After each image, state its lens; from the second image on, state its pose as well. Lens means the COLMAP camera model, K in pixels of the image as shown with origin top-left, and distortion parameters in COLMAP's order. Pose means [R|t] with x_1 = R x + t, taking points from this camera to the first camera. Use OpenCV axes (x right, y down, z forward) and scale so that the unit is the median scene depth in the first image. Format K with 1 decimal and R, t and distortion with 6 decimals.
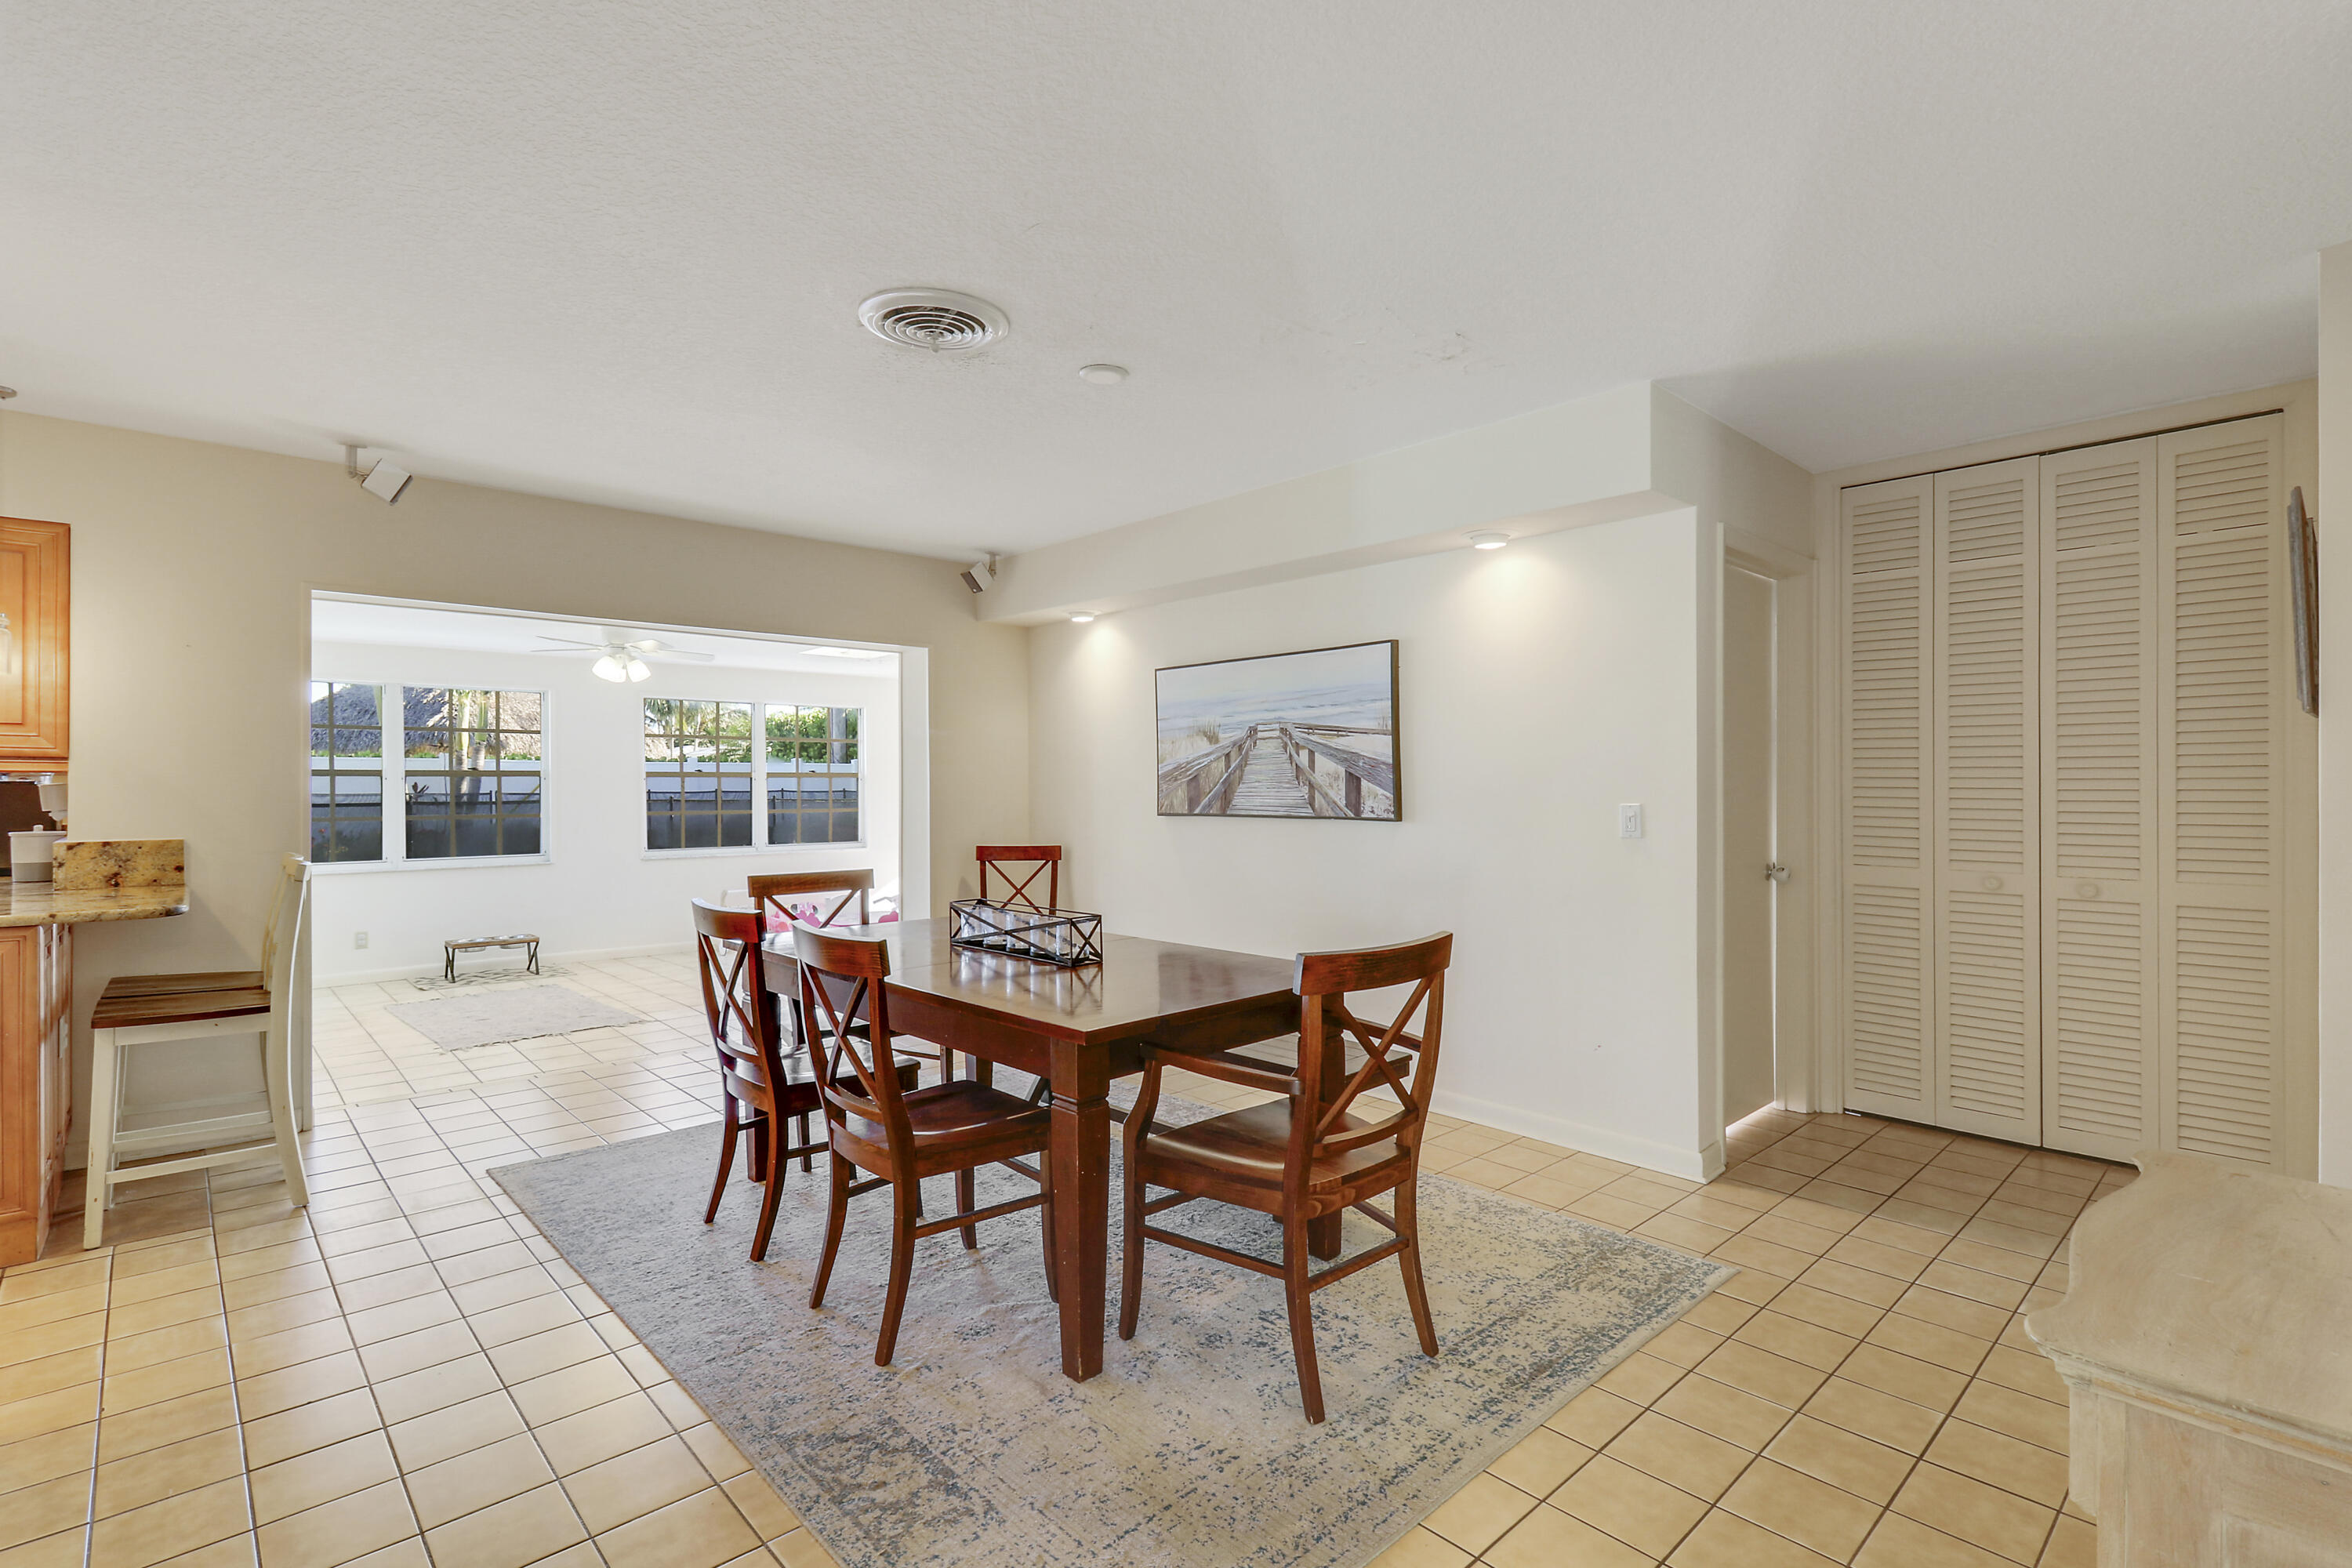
lens RADIAL K [[1092.9, 0, 1189.6], [0, 1092.9, 793.3], [0, 0, 1]] dist [-0.006114, -0.002334]
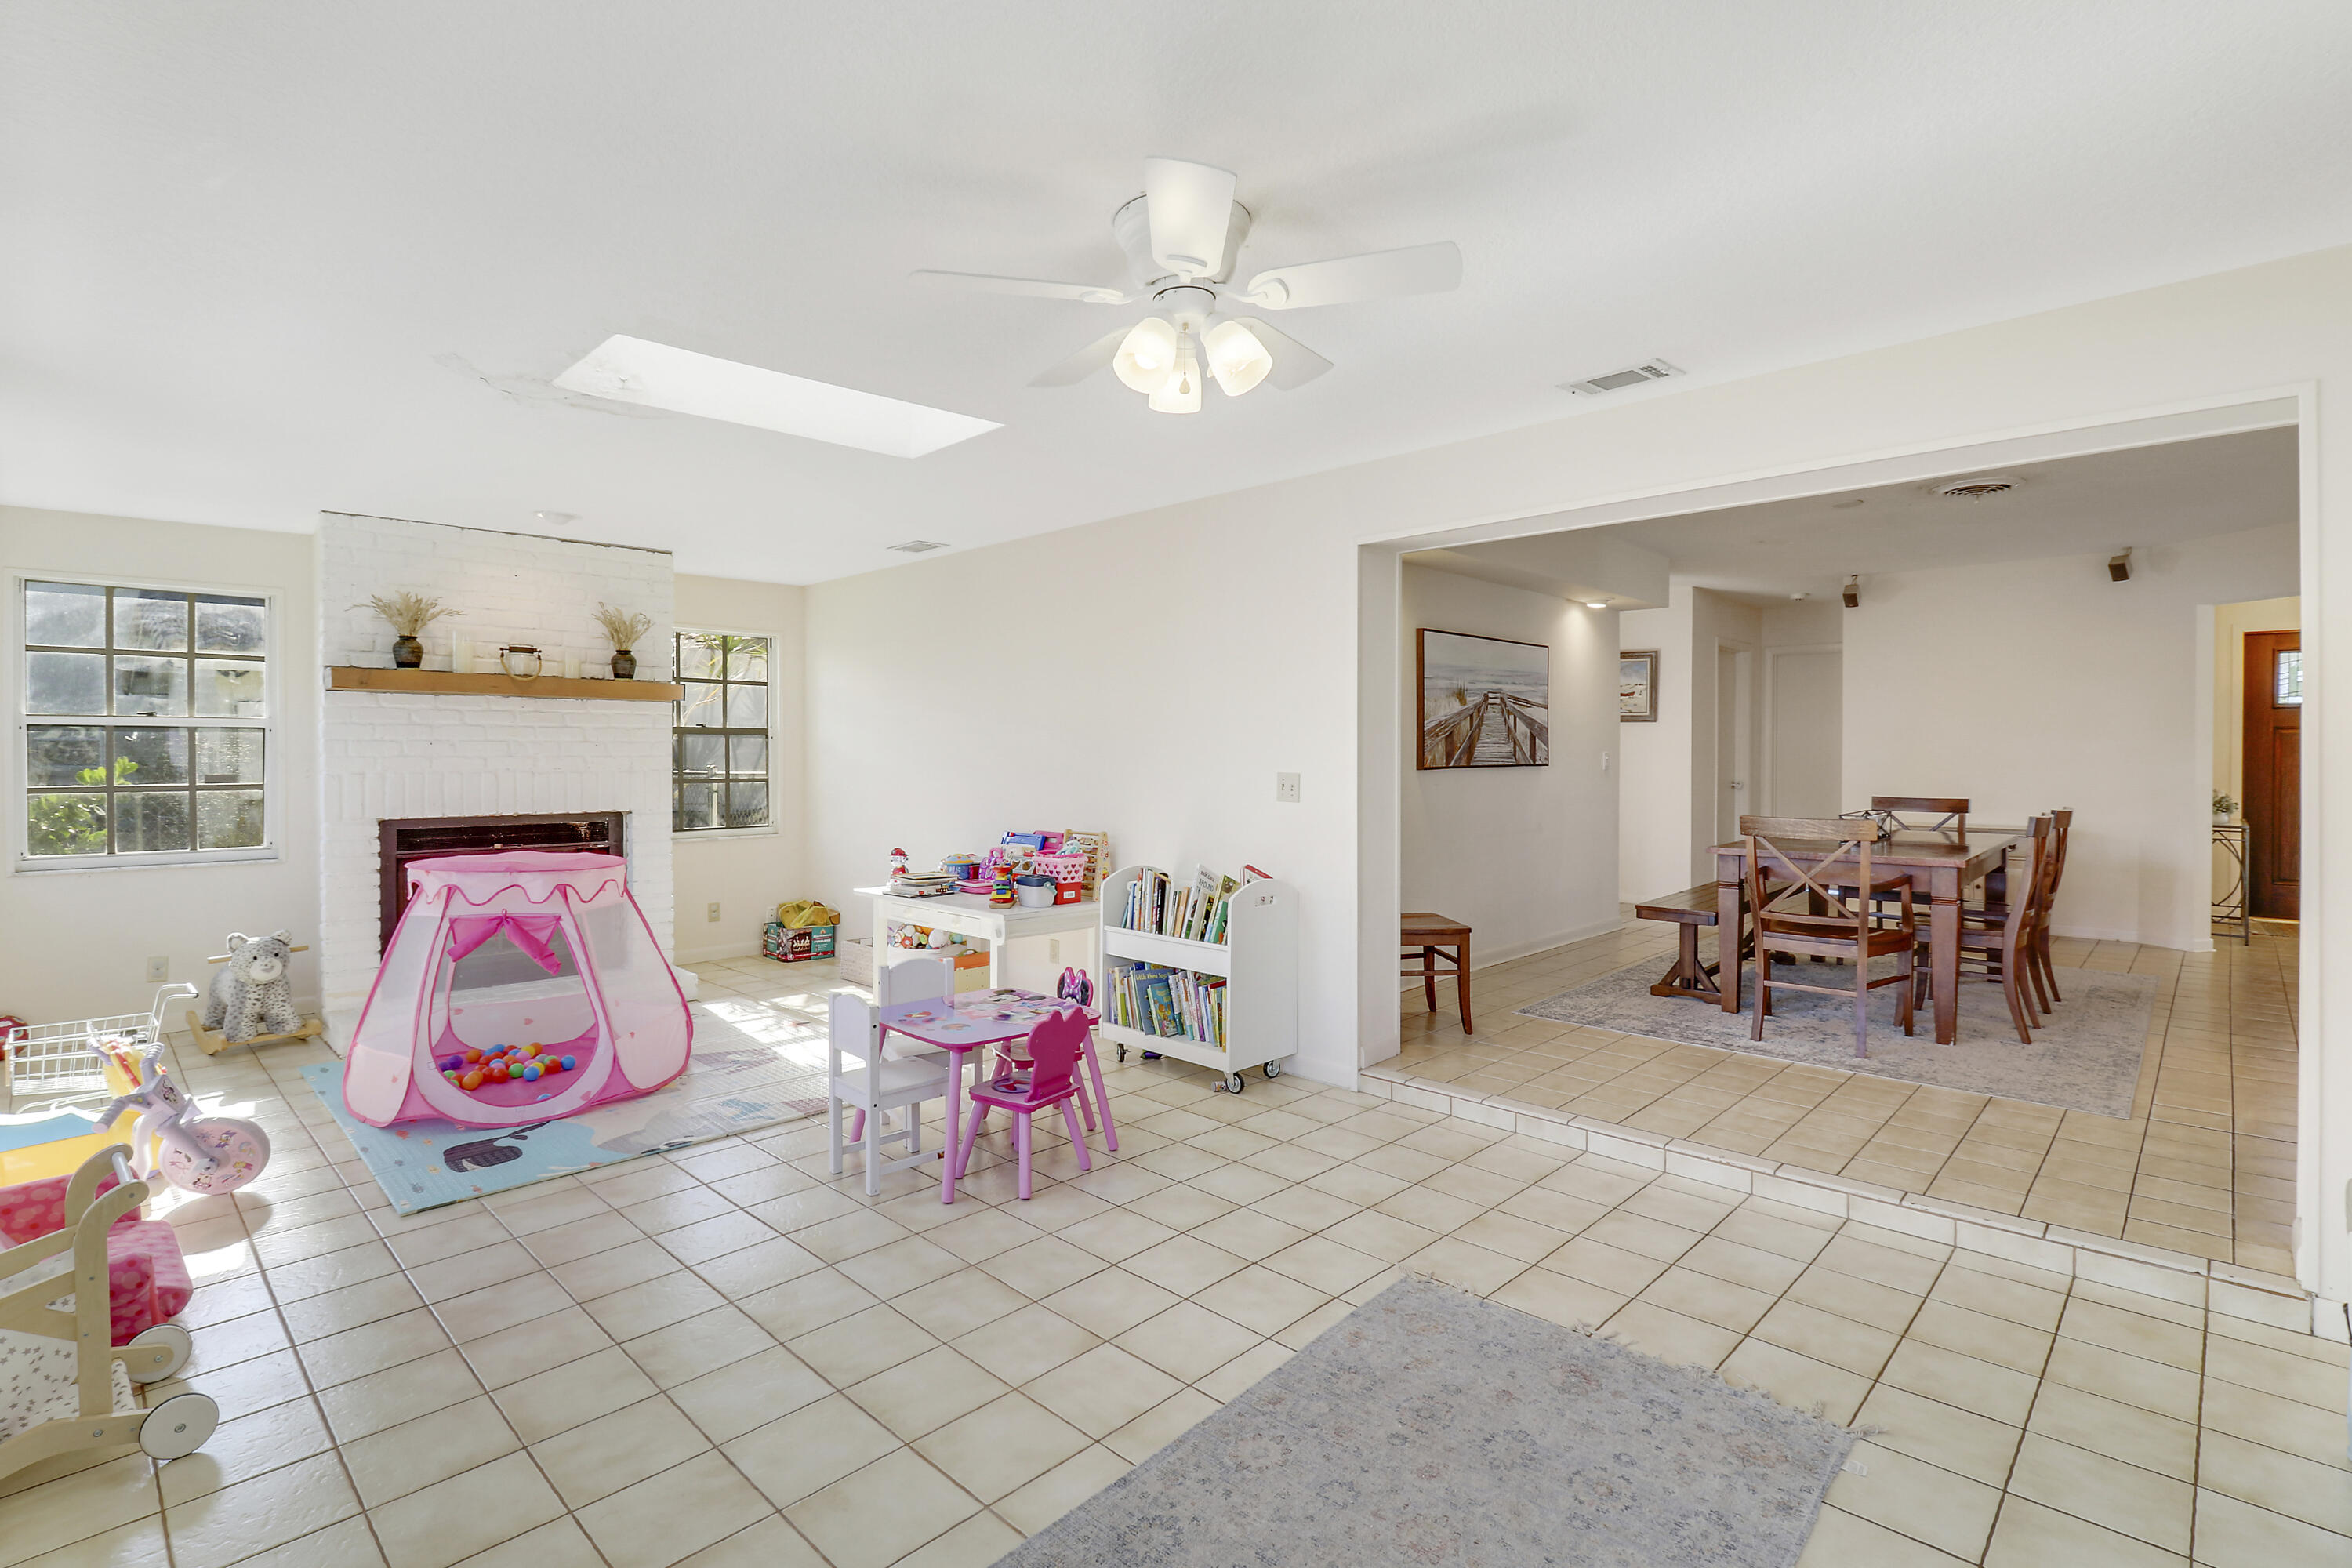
lens RADIAL K [[1092.9, 0, 1220.0], [0, 1092.9, 754.9], [0, 0, 1]] dist [-0.006114, -0.002334]
pose [[-0.064728, 0.002569, 0.997900, -0.720249], [0.009818, 0.999950, -0.001938, 0.004549], [-0.997855, 0.009672, -0.064750, 0.867230]]
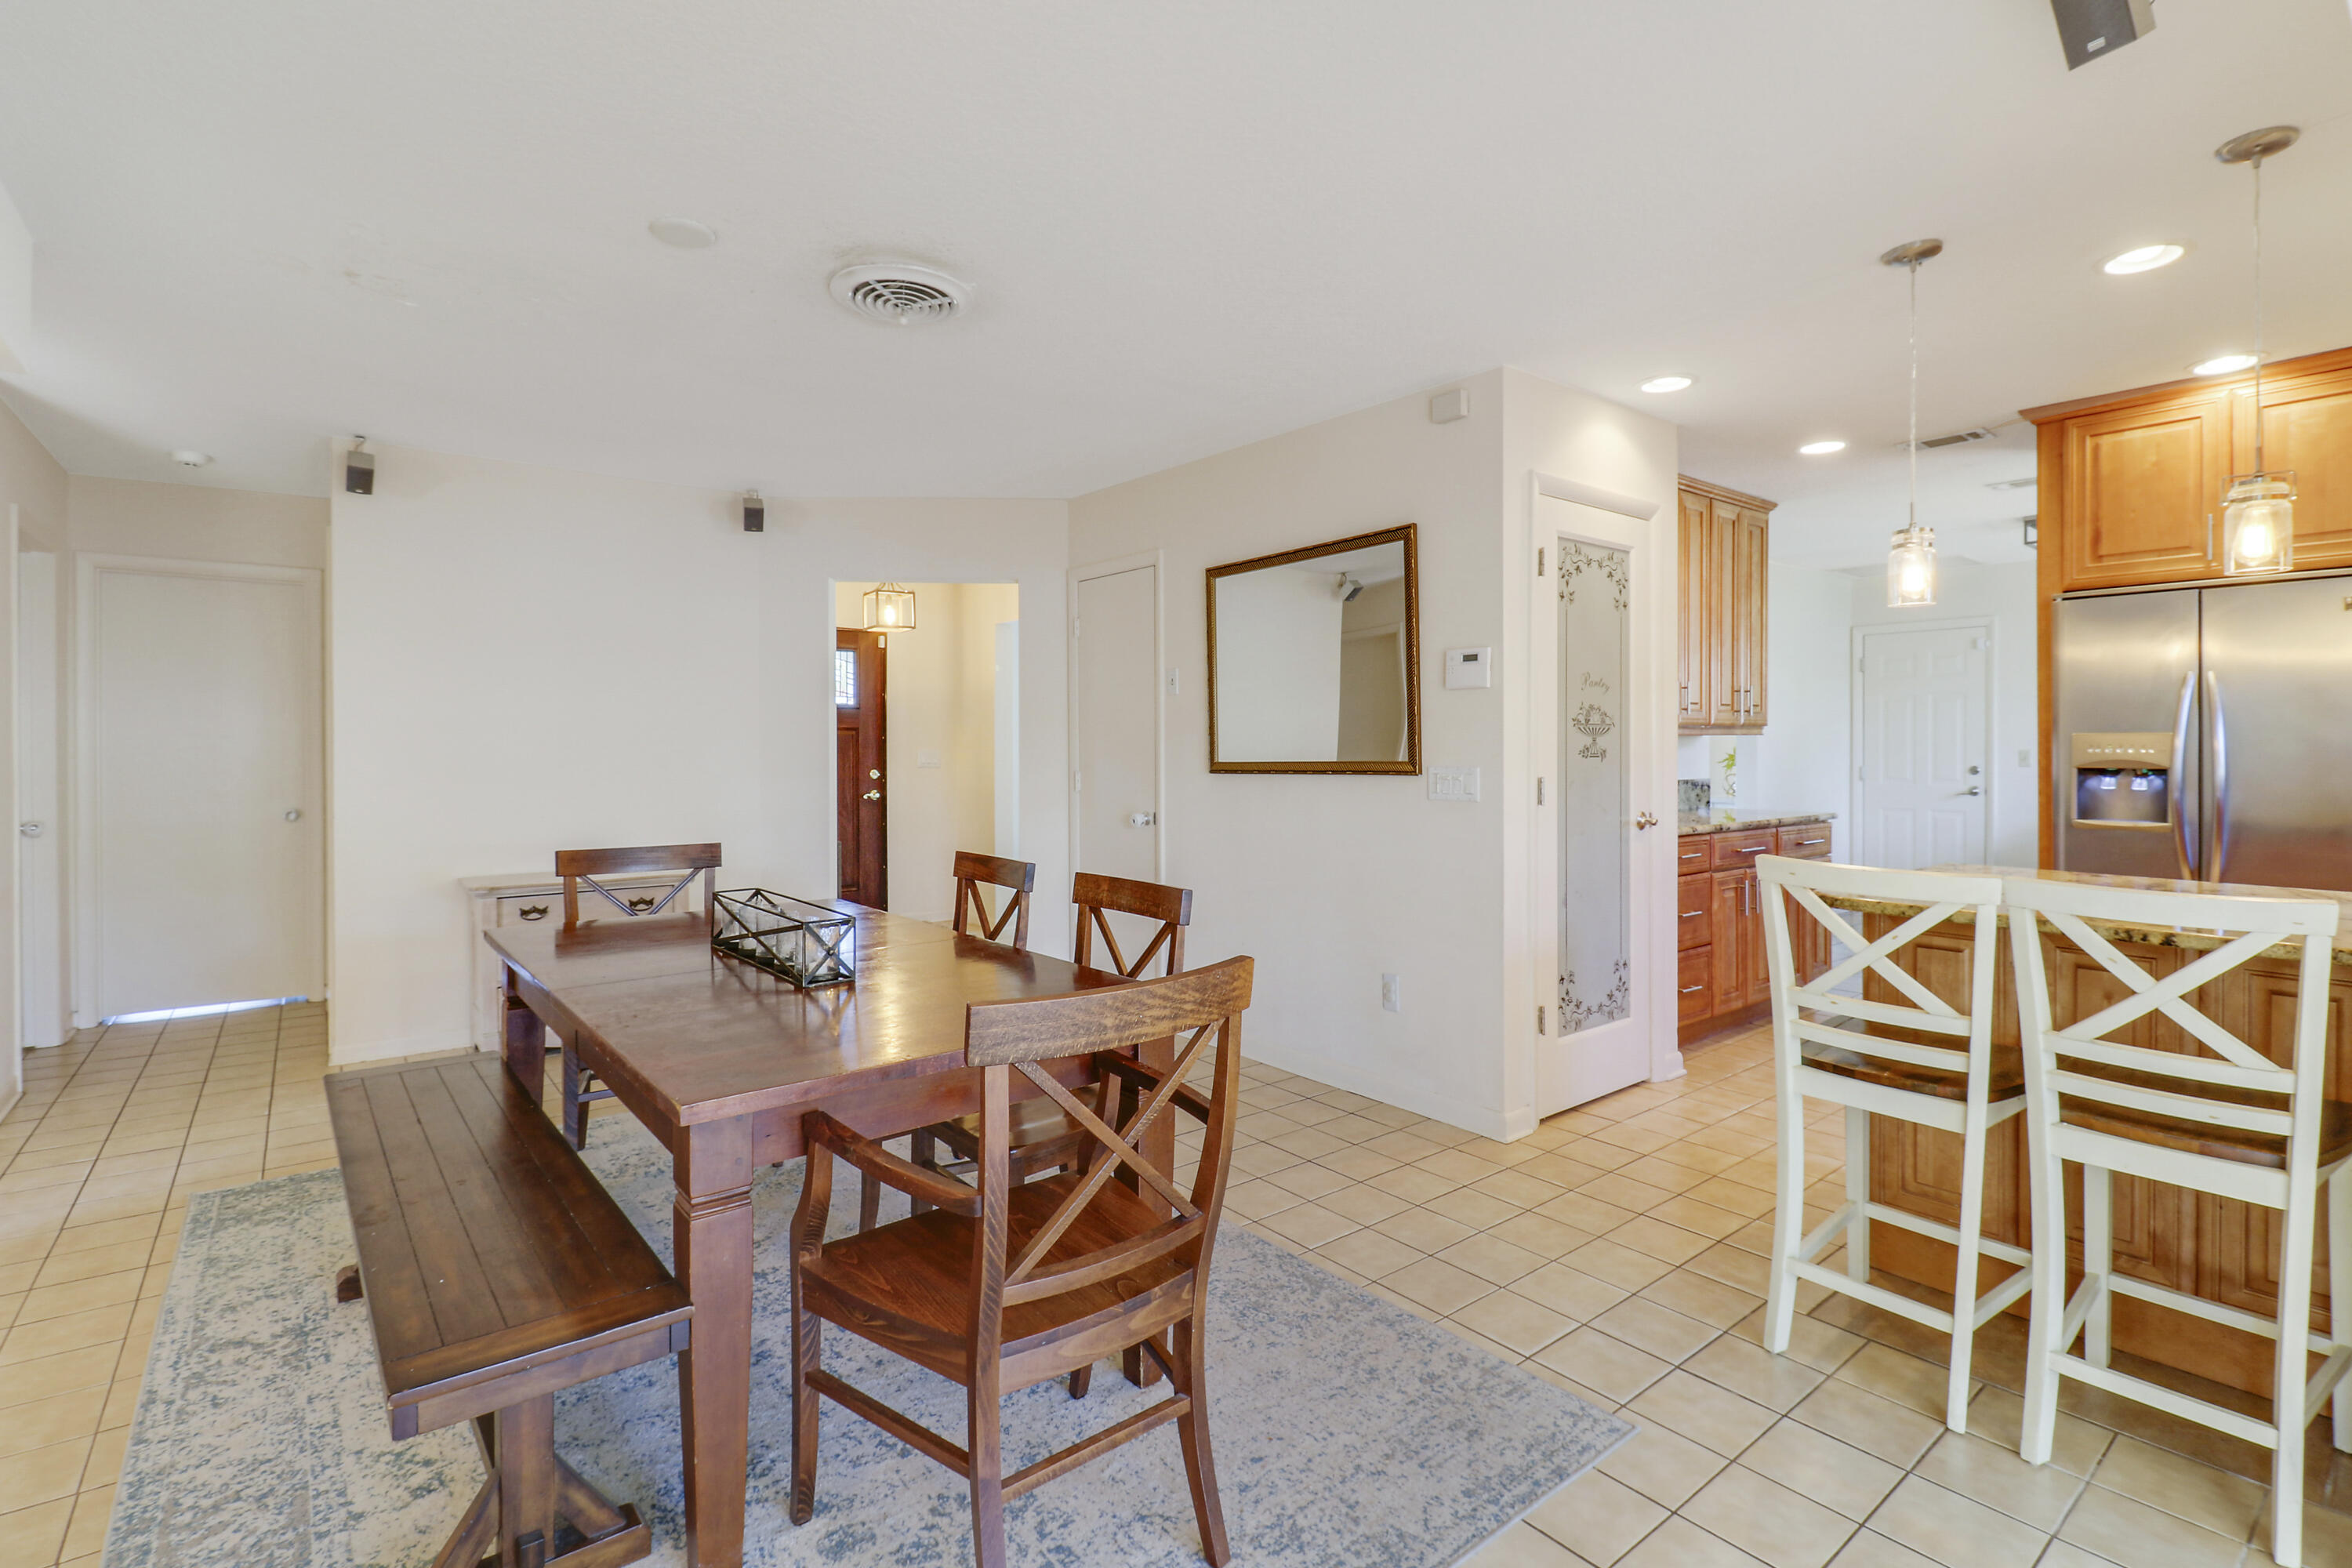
lens RADIAL K [[1092.9, 0, 1158.1], [0, 1092.9, 727.0], [0, 0, 1]] dist [-0.006114, -0.002334]
pose [[-0.996703, 0.006961, 0.080839, -0.191043], [0.006617, 0.999968, -0.004527, -0.006335], [-0.080868, -0.003978, -0.996717, 0.728828]]
